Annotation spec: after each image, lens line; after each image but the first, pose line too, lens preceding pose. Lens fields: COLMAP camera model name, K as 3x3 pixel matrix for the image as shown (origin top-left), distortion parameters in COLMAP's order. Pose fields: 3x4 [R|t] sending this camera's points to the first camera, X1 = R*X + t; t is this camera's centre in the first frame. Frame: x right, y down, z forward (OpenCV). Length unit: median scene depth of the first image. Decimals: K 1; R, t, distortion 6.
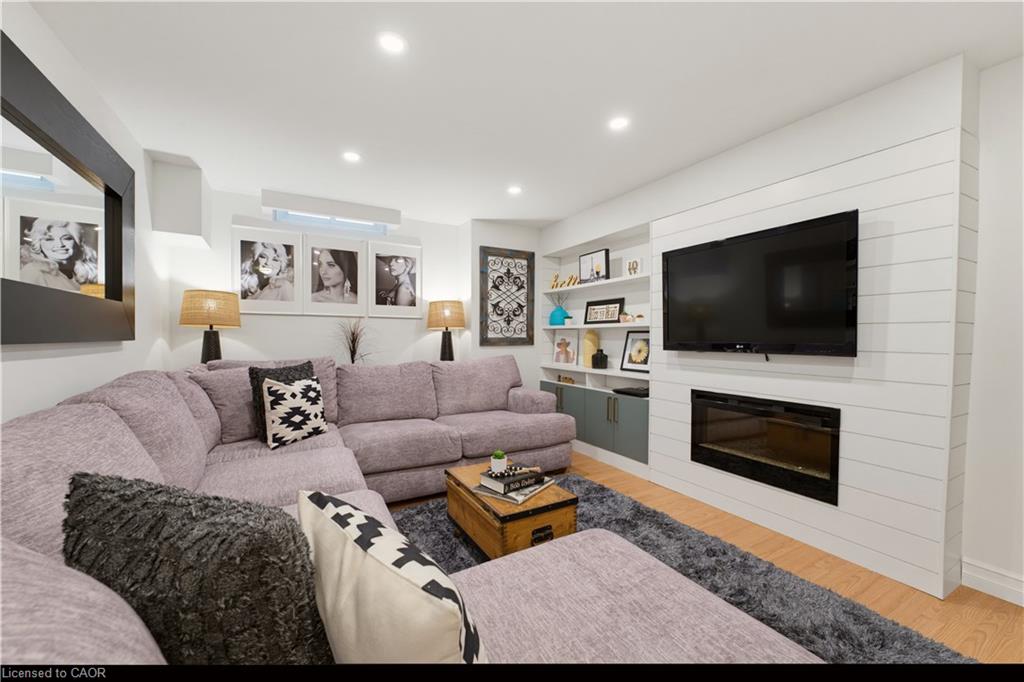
lens RADIAL K [[409.9, 0, 513.7], [0, 409.9, 343.6], [0, 0, 1]] dist [-0.003321, 0.000227]
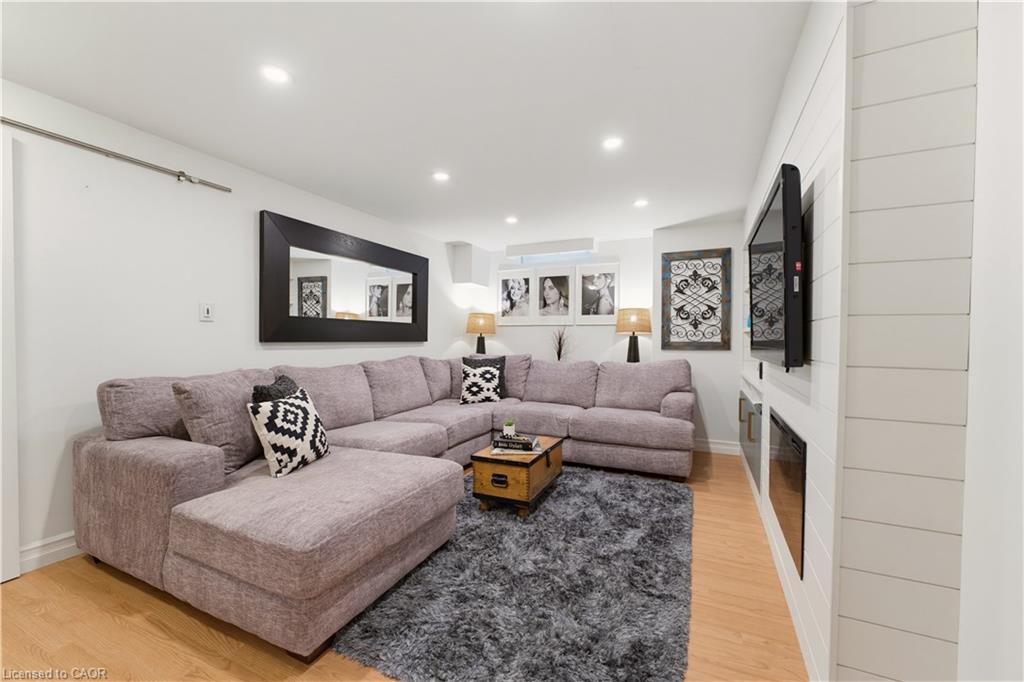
lens RADIAL K [[409.9, 0, 511.6], [0, 409.9, 340.2], [0, 0, 1]] dist [-0.003321, 0.000227]
pose [[0.580467, 0.001054, -0.814283, 0.580413], [-0.017834, 0.999776, -0.011418, 0.000556], [0.814089, 0.021150, 0.580355, 0.095736]]
